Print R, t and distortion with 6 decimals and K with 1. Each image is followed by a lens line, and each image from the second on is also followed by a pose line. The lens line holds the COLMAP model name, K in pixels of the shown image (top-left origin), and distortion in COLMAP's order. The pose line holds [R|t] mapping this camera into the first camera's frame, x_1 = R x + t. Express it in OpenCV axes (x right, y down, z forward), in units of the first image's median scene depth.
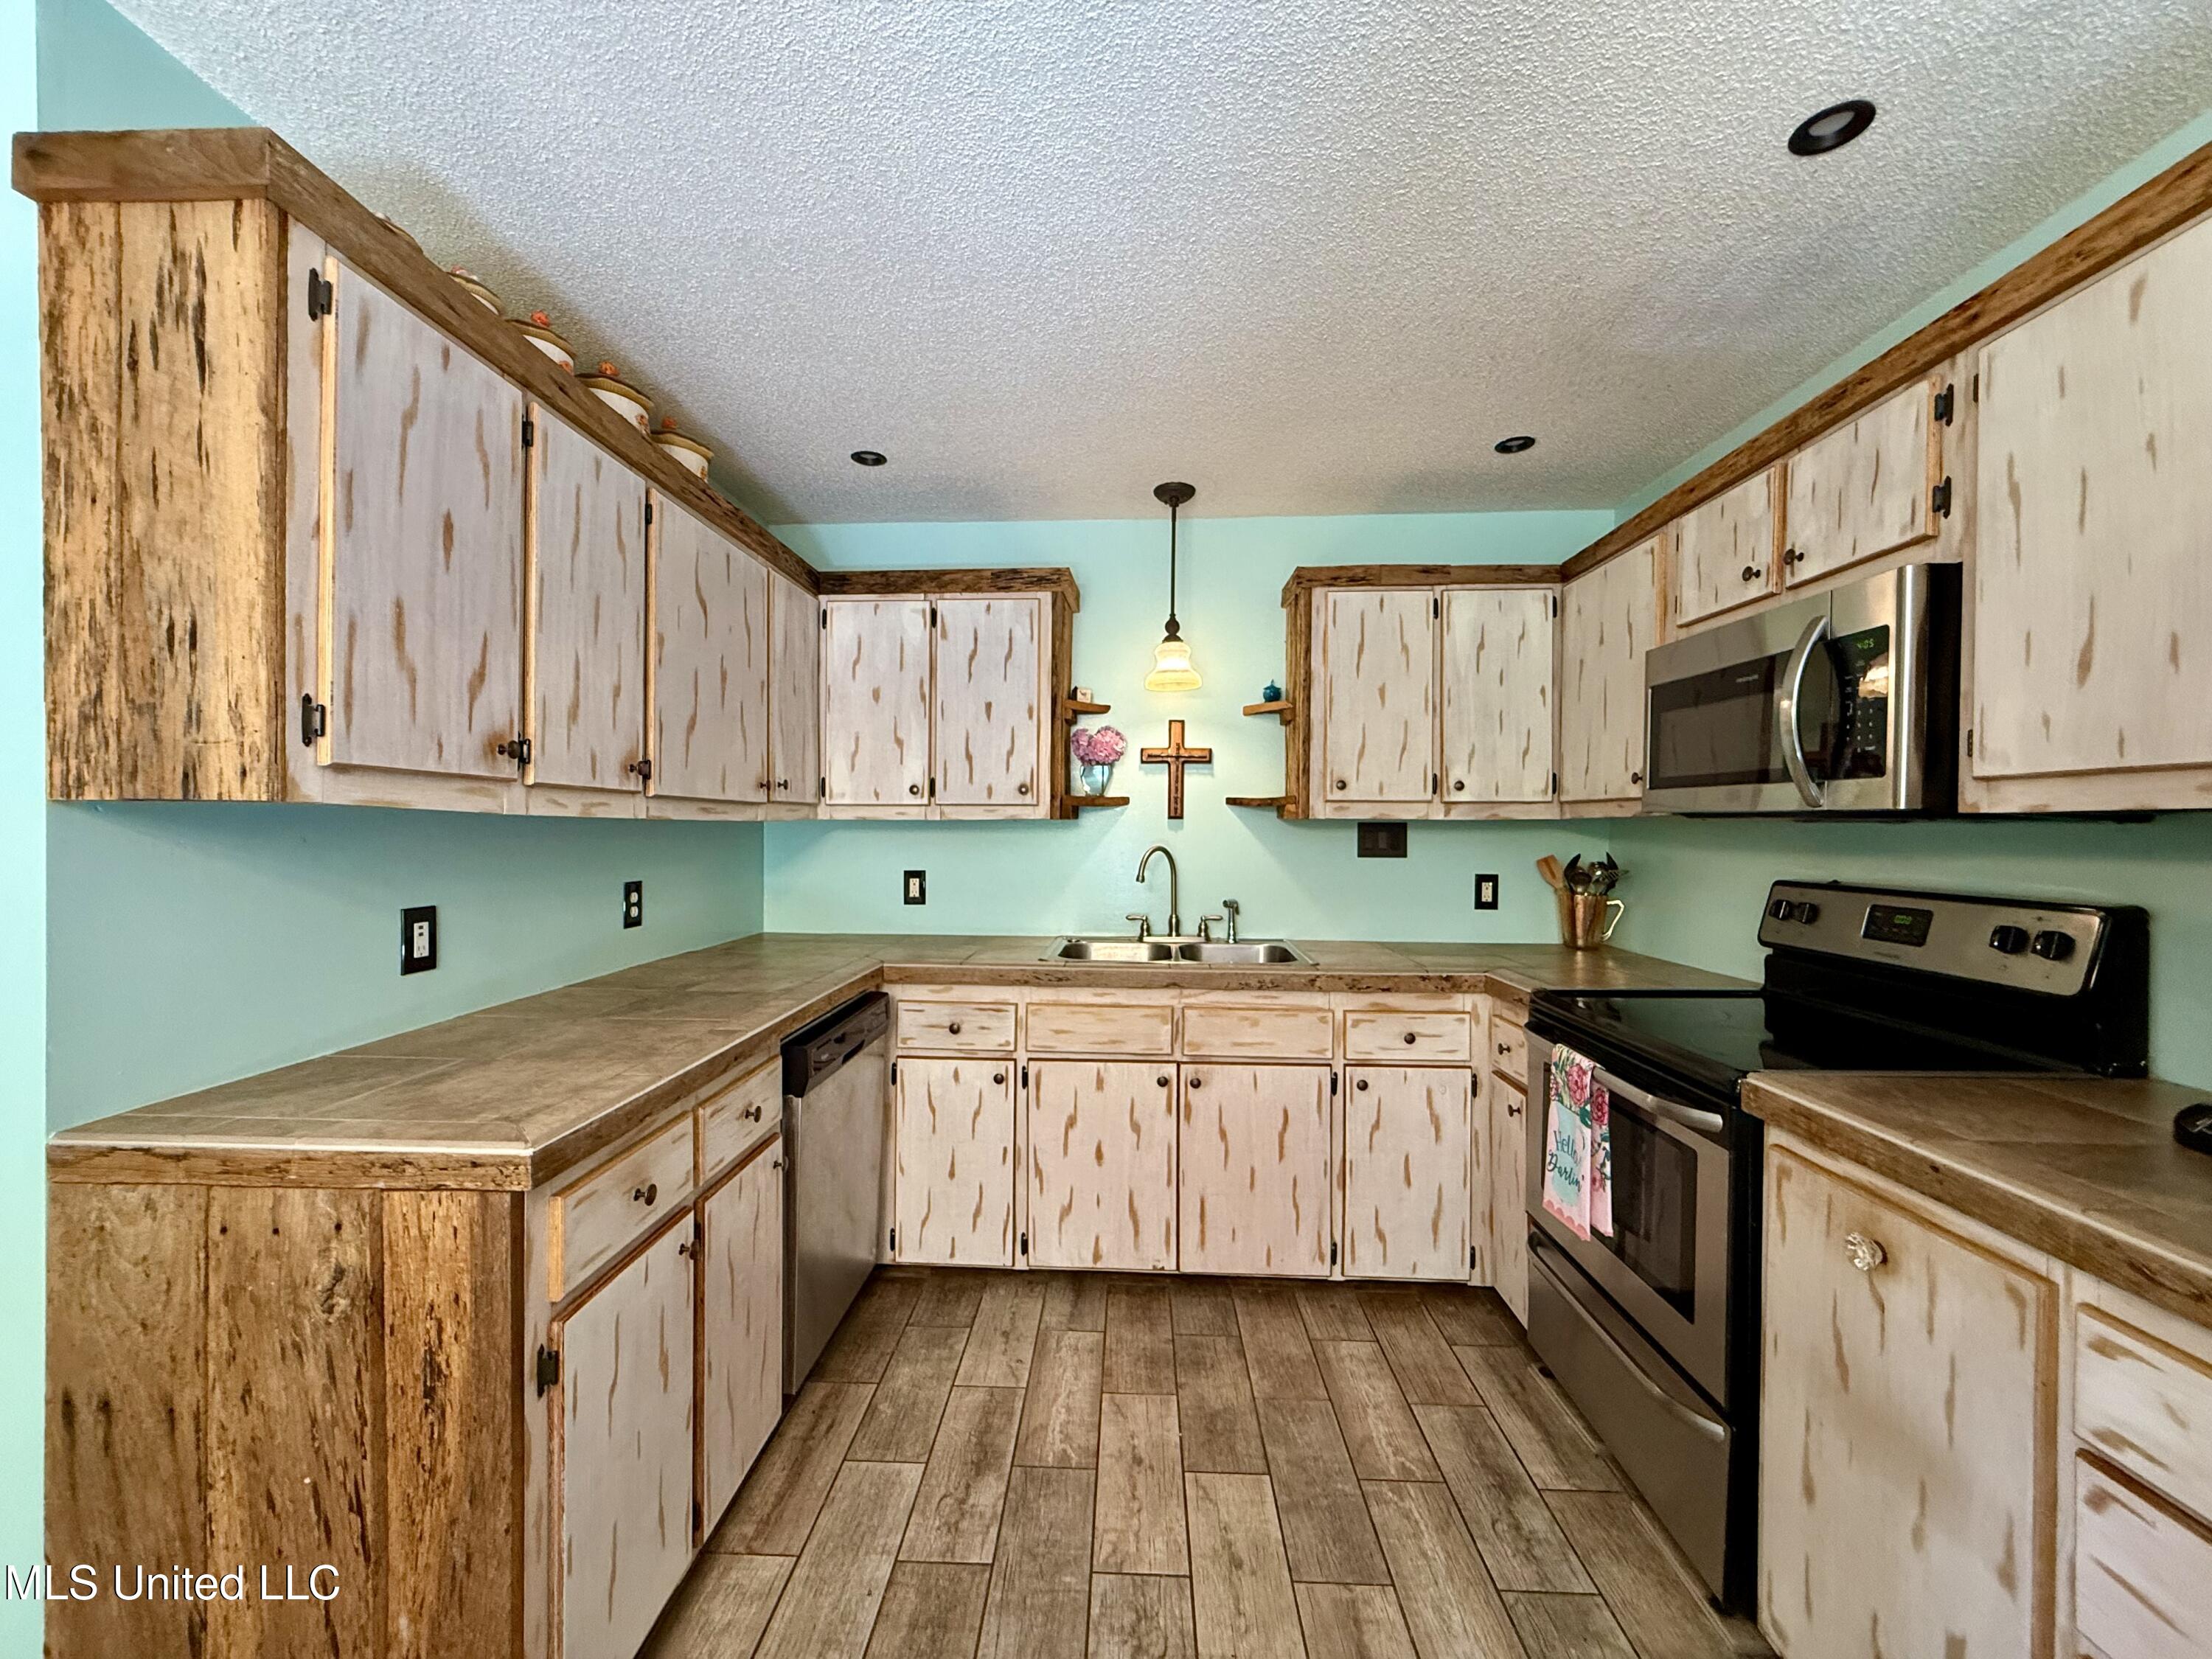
lens RADIAL K [[882.3, 0, 1099.0], [0, 882.3, 829.8], [0, 0, 1]] dist [-0.001586, 0.000950]
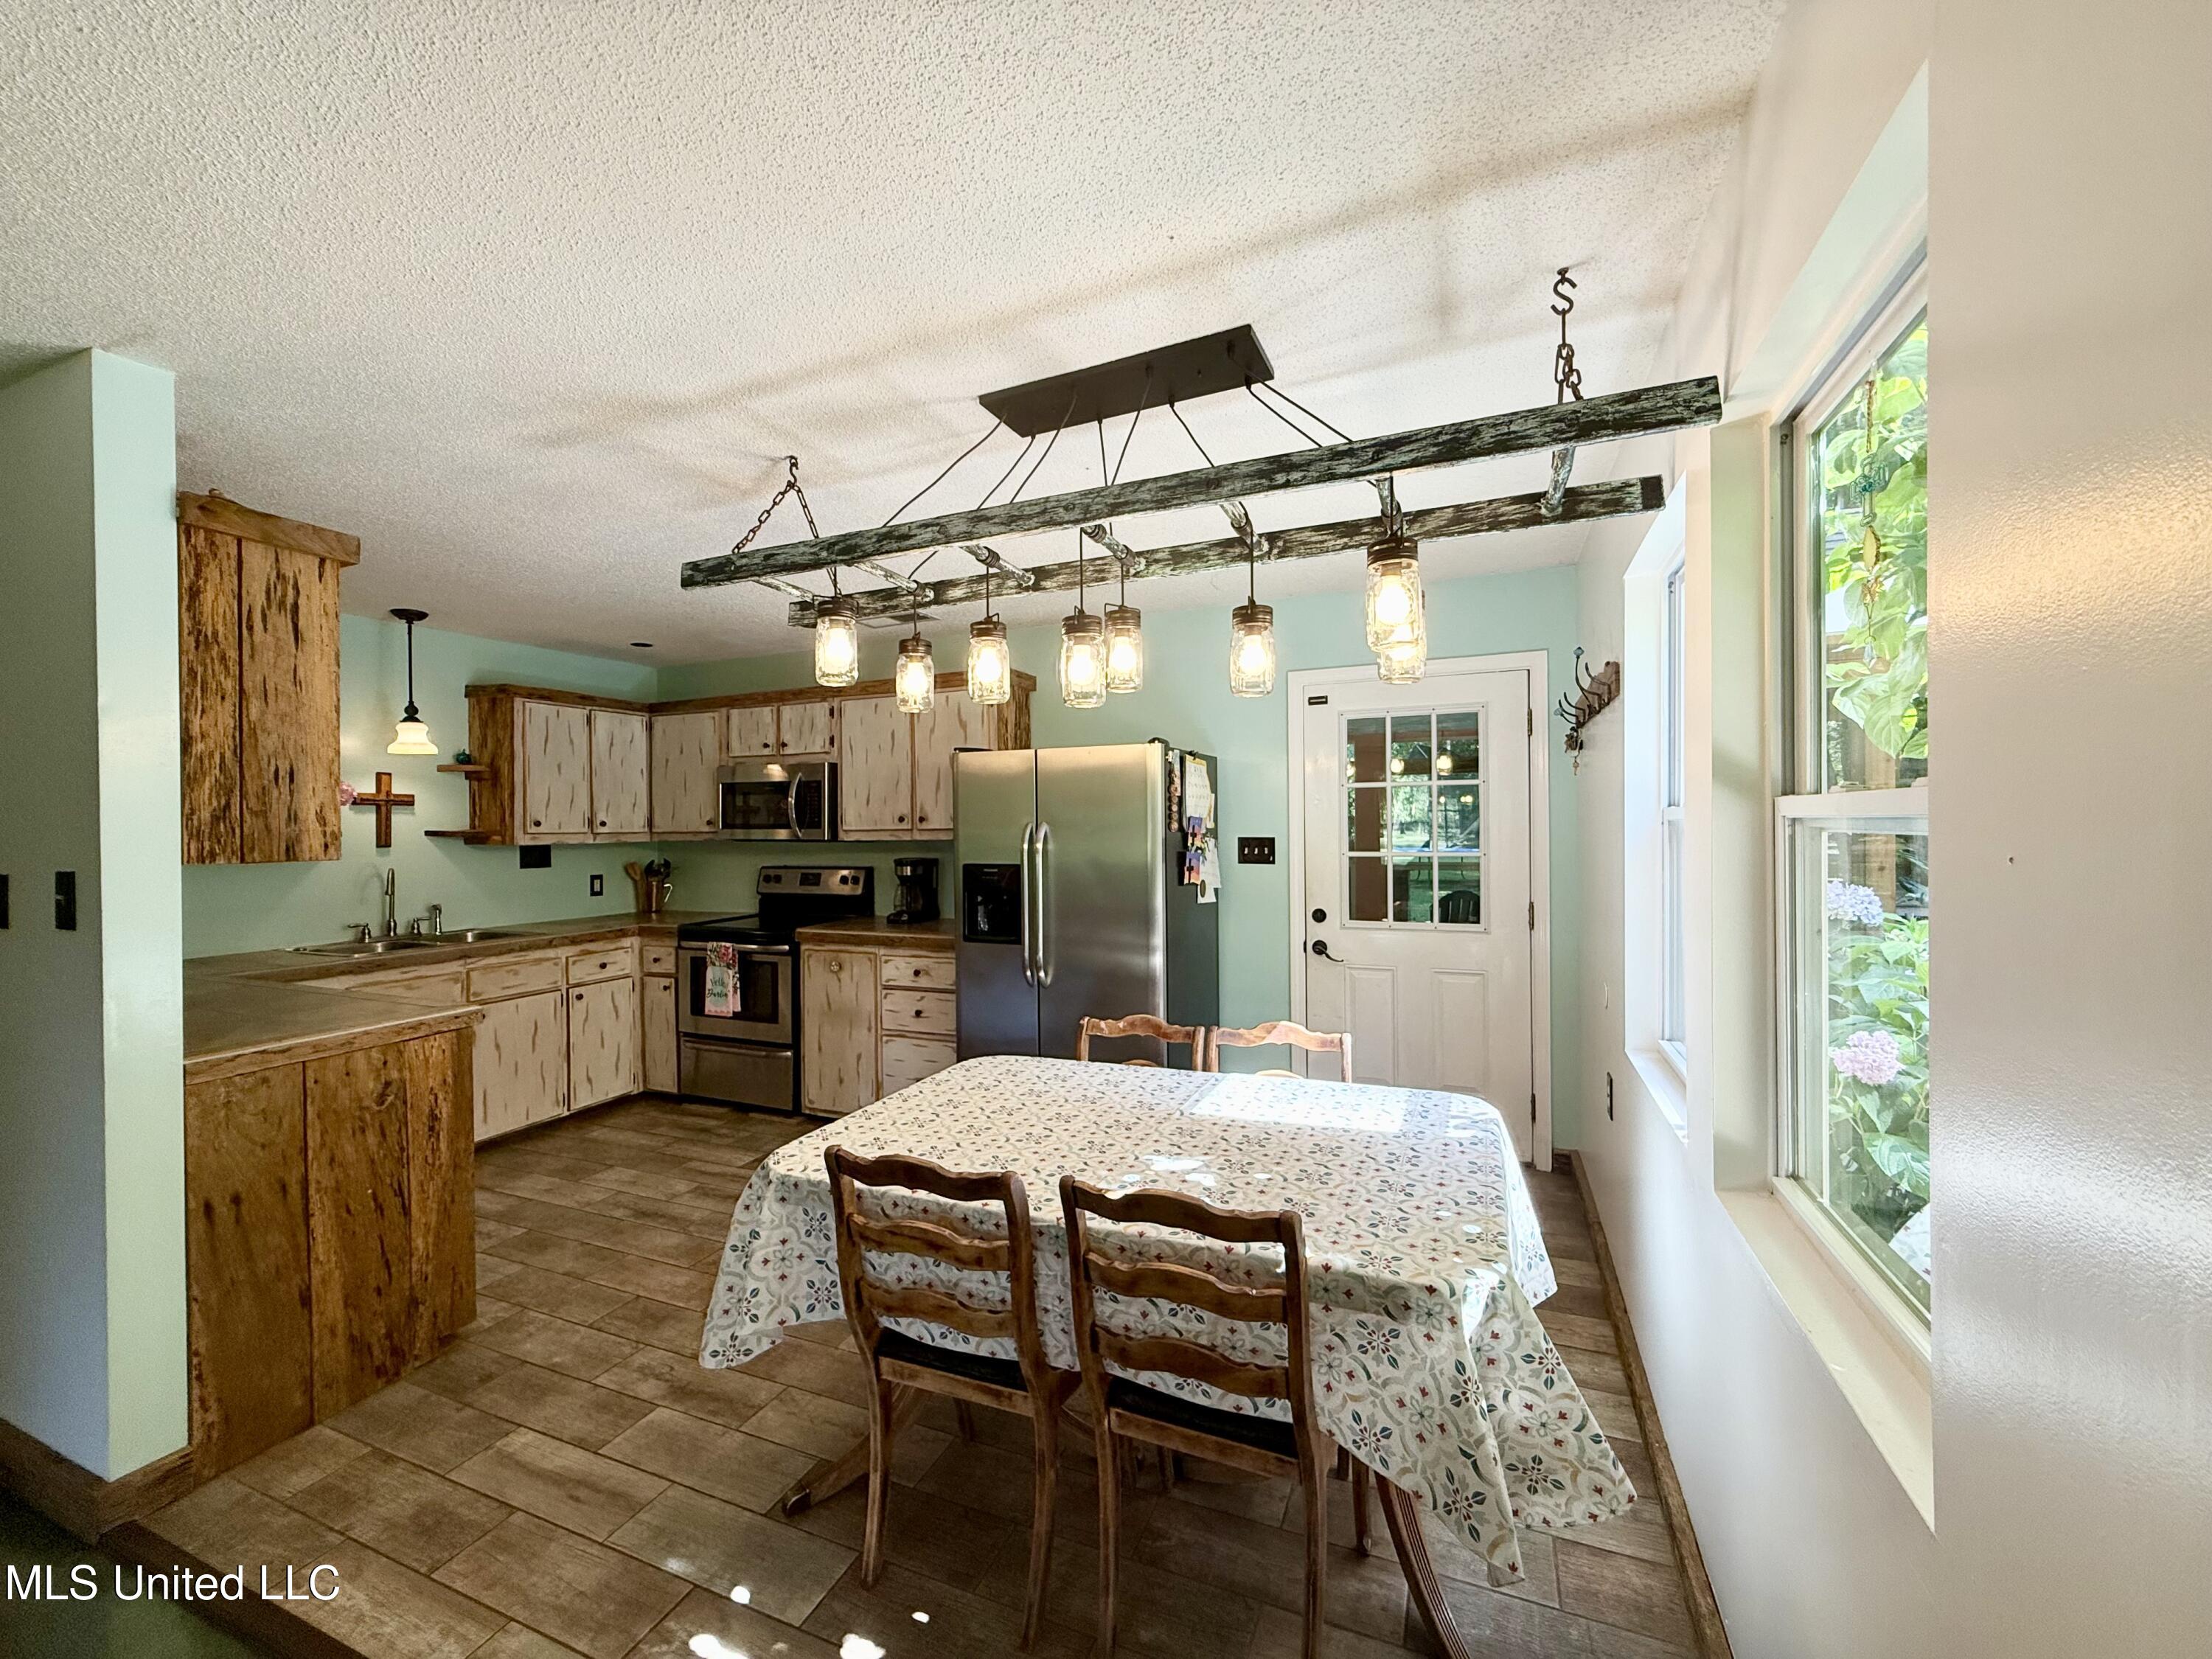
lens RADIAL K [[882.3, 0, 1099.0], [0, 882.3, 829.8], [0, 0, 1]] dist [-0.001586, 0.000950]
pose [[0.345870, -0.013574, 0.938184, -1.704097], [0.017928, 0.999808, 0.007856, -0.065814], [-0.938111, 0.014103, 0.346047, -1.002166]]
